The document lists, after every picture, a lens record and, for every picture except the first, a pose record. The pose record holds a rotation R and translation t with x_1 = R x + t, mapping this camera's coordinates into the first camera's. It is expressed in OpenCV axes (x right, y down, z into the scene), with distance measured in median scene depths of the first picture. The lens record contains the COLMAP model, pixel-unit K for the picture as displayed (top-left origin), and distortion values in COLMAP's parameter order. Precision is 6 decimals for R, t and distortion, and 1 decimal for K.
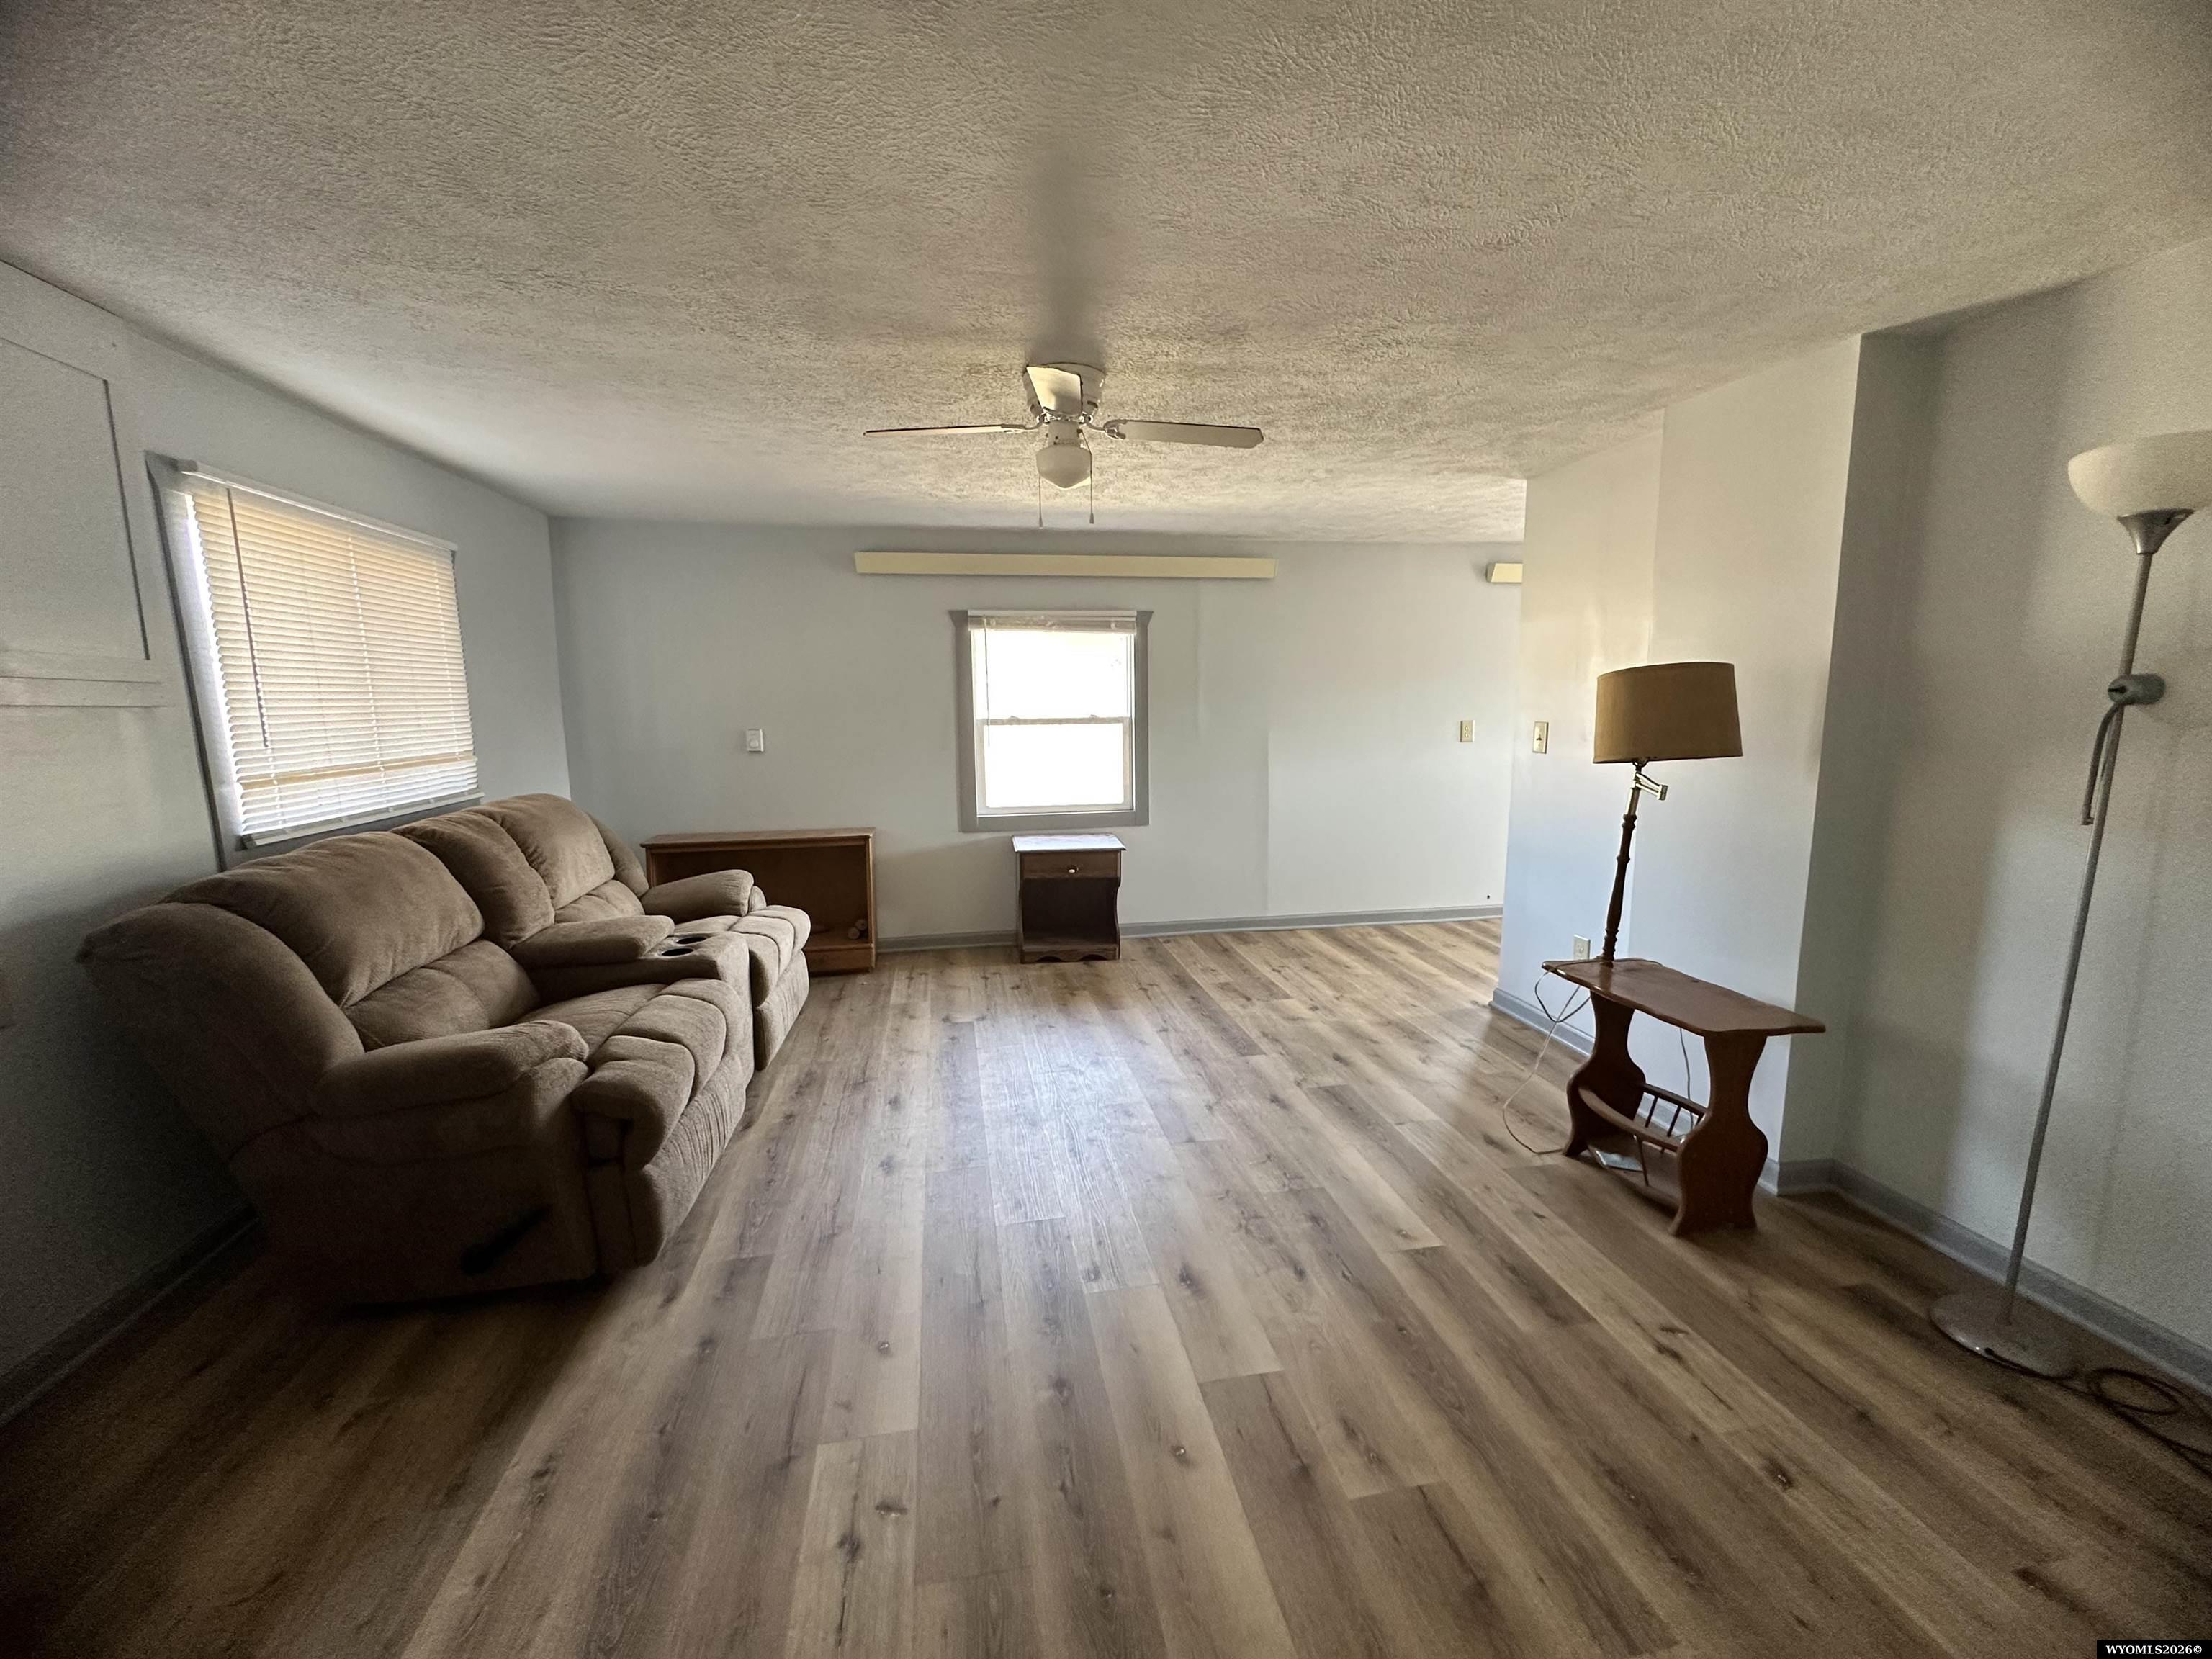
lens RADIAL K [[887.6, 0, 1092.8], [0, 887.6, 834.2], [0, 0, 1]] dist [-0.003948, 0.000702]
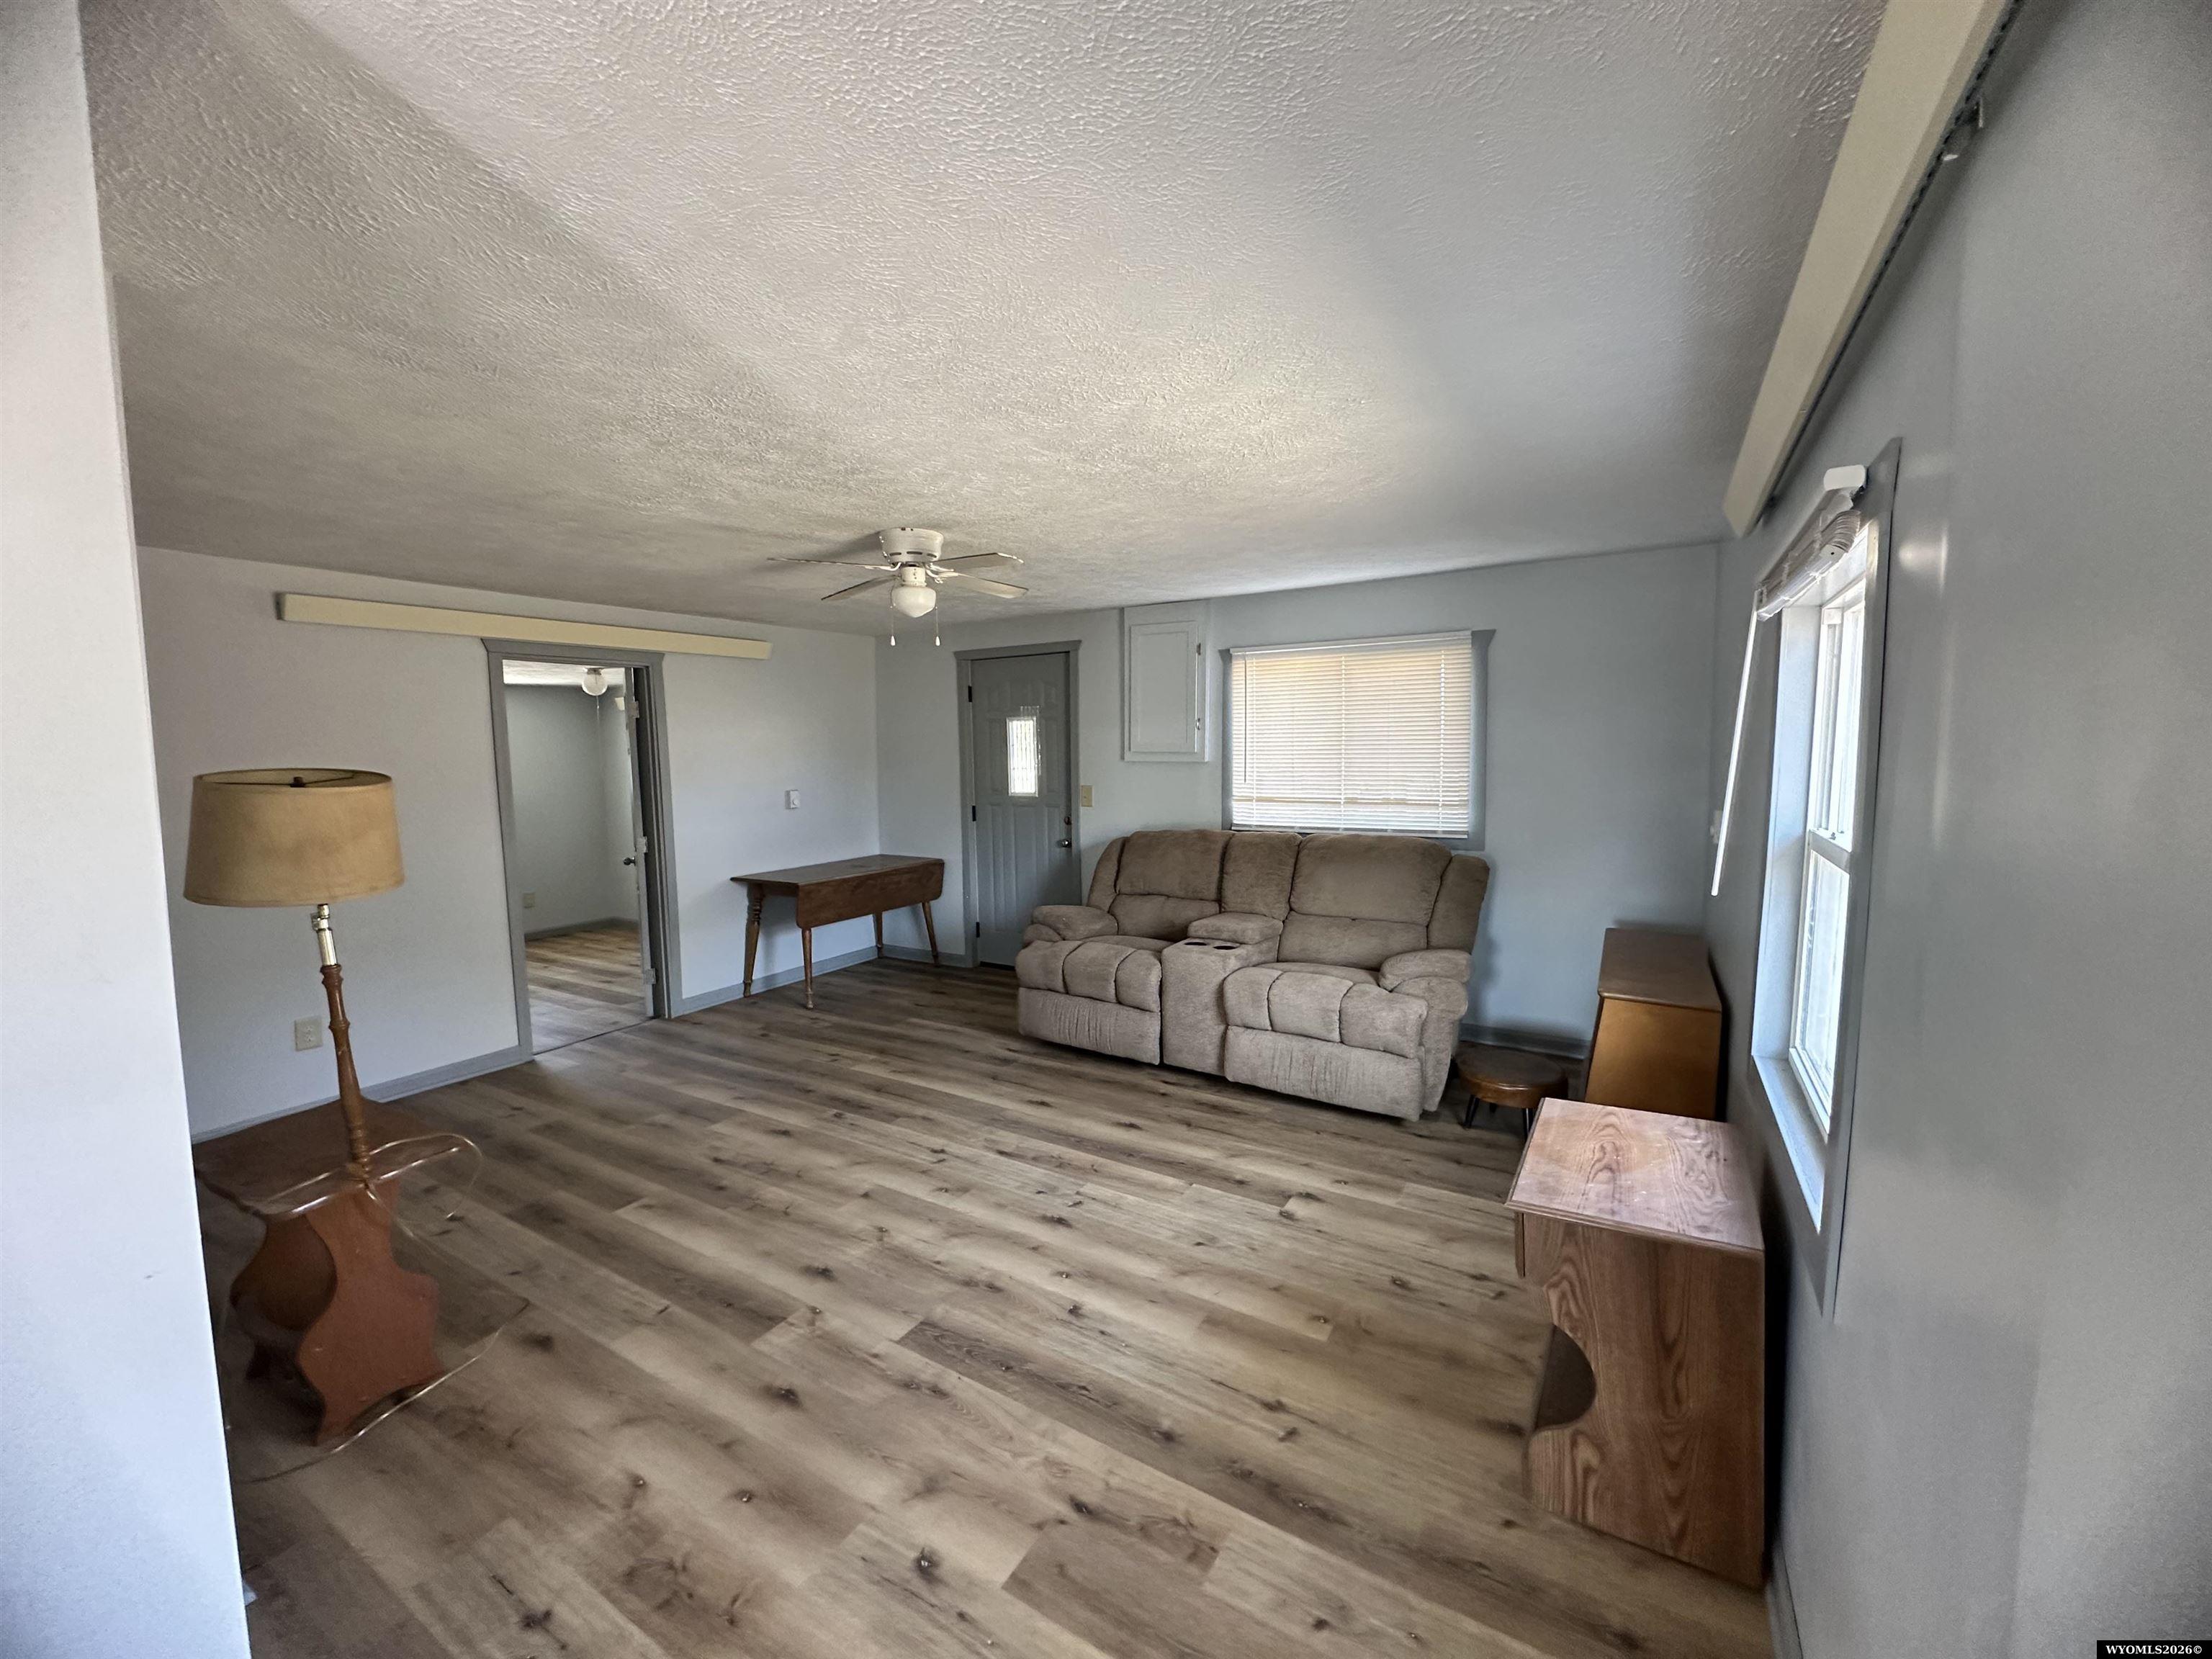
lens RADIAL K [[887.6, 0, 1095.6], [0, 887.6, 832.1], [0, 0, 1]] dist [-0.003948, 0.000702]
pose [[-0.663751, 0.091561, -0.742328, 0.620248], [-0.094203, 0.974342, 0.204410, -0.291341], [0.741998, 0.205607, -0.638095, 1.653260]]
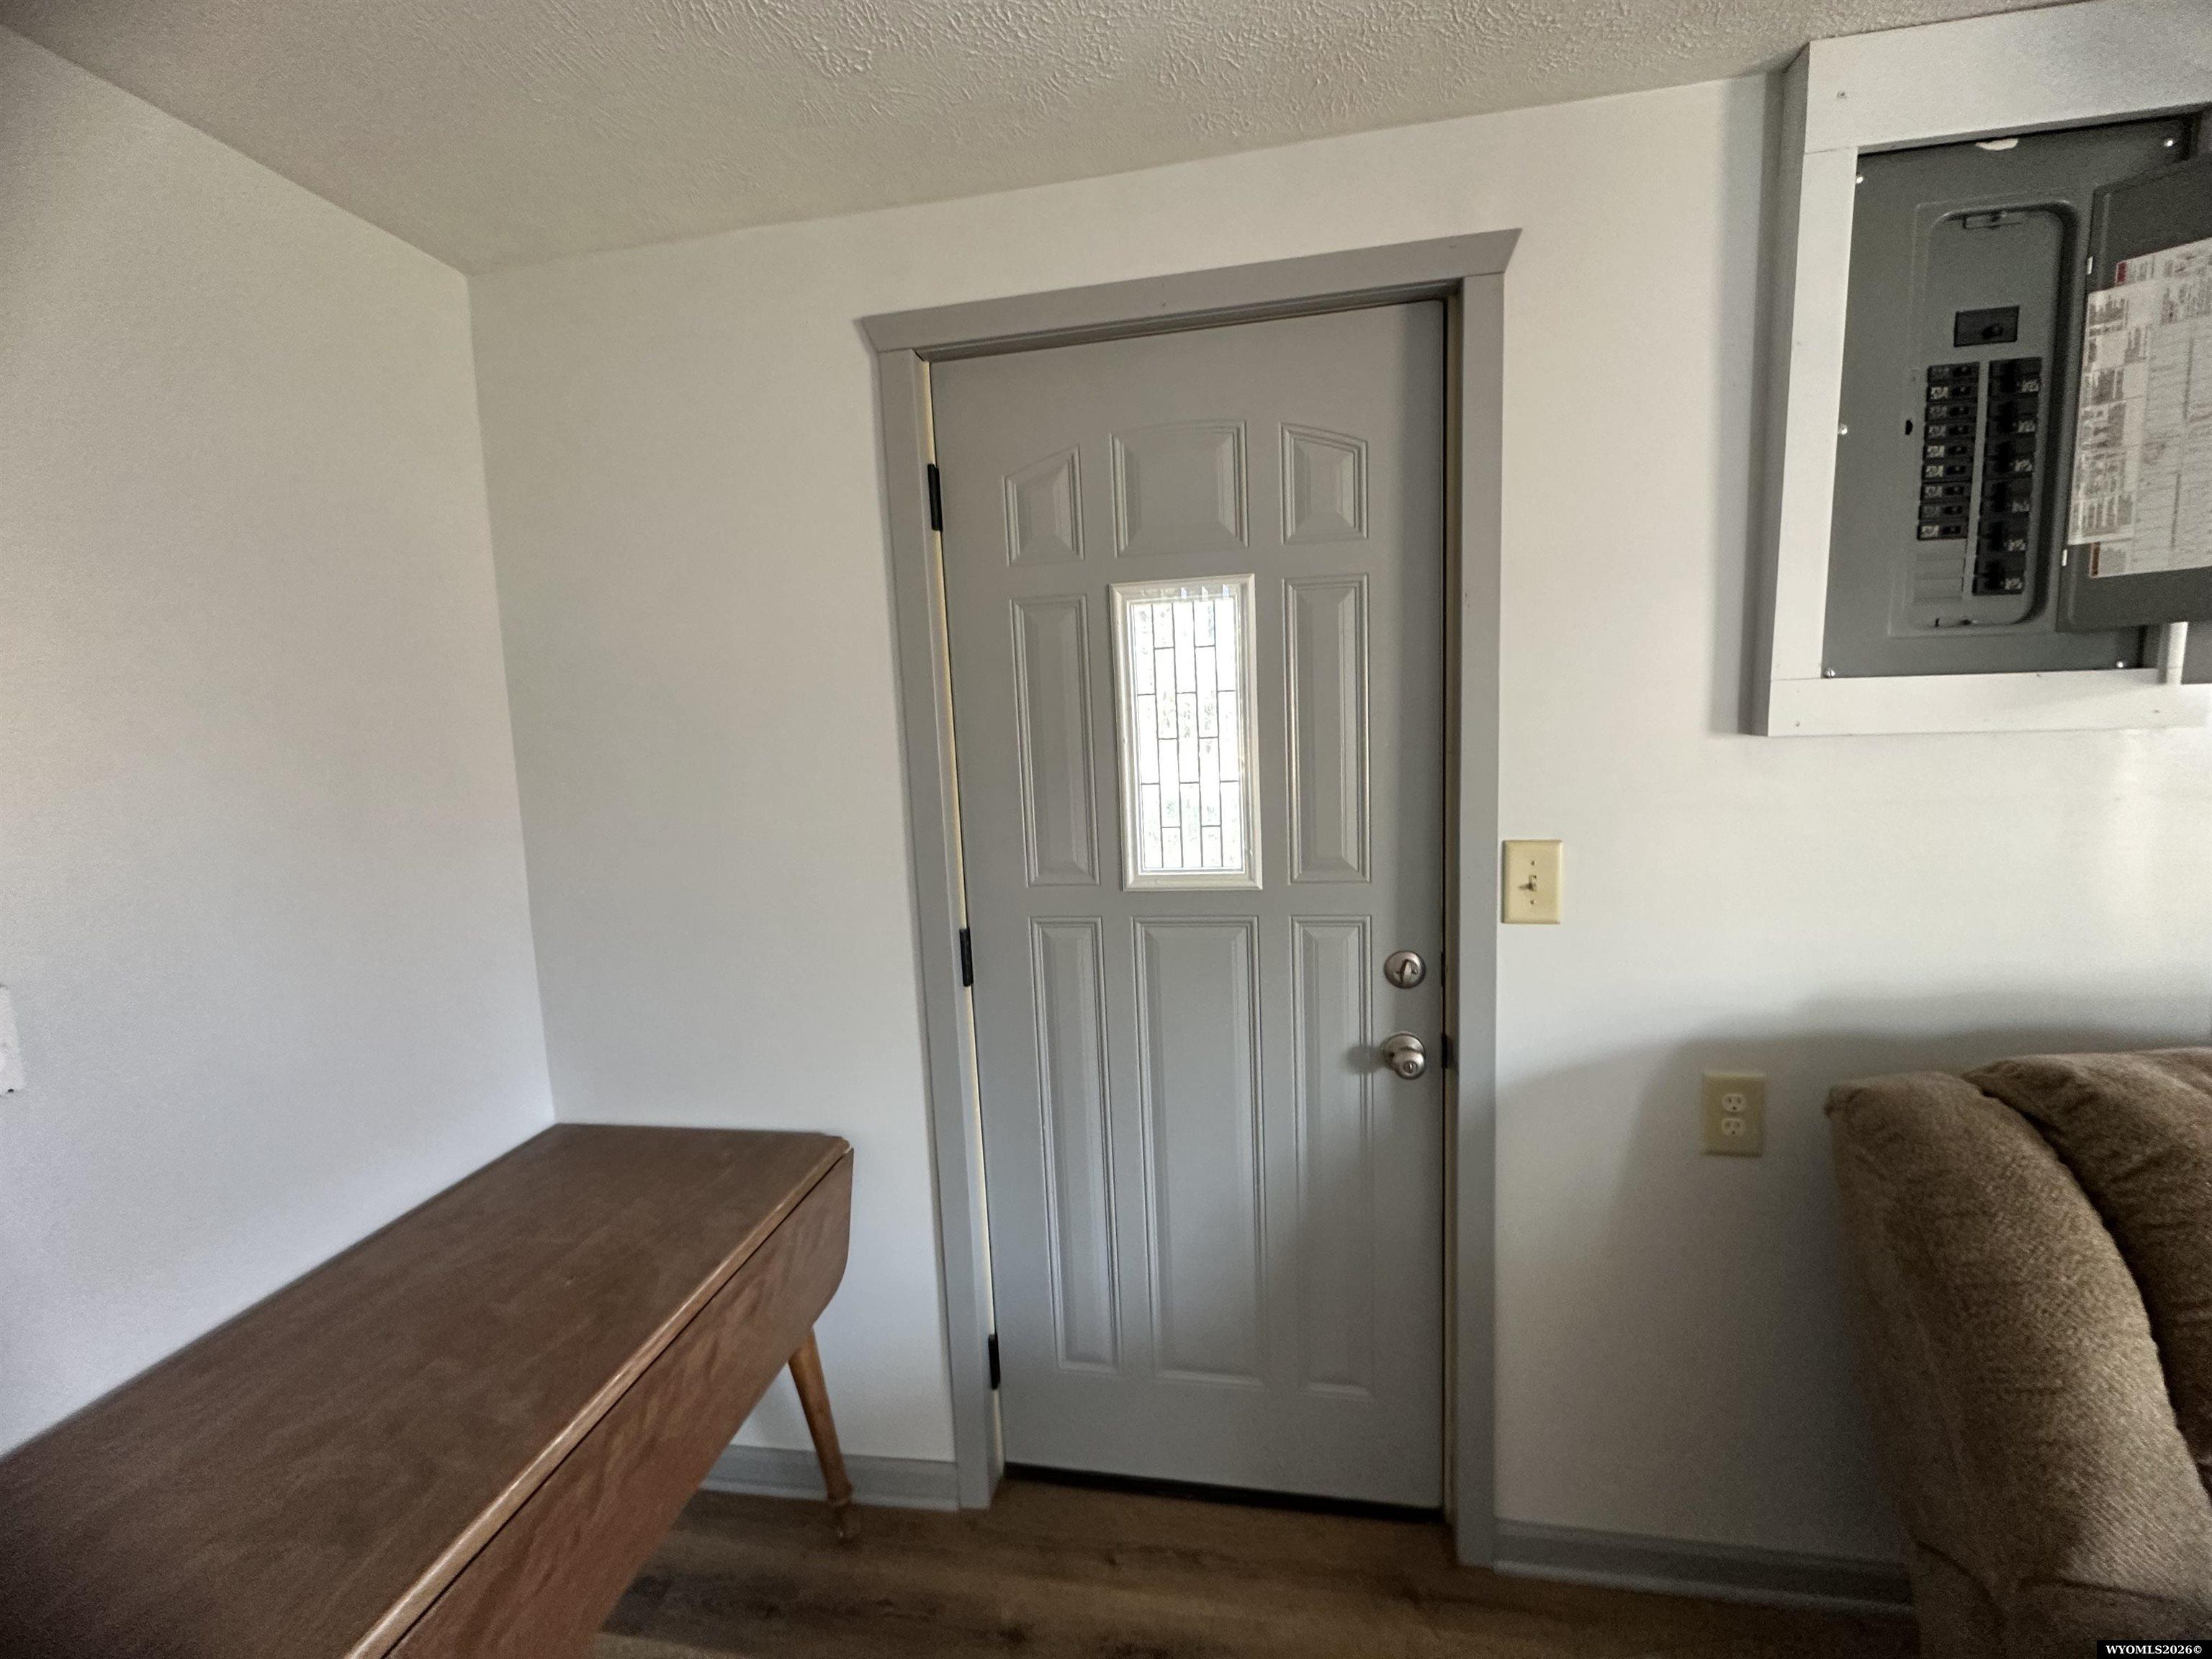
lens RADIAL K [[887.6, 0, 1096.9], [0, 887.6, 825.6], [0, 0, 1]] dist [-0.003948, 0.000702]
pose [[-0.330943, 0.150626, -0.931552, 0.517850], [-0.091650, 0.977381, 0.190596, -0.266287], [0.939190, 0.148453, -0.309652, 1.501031]]
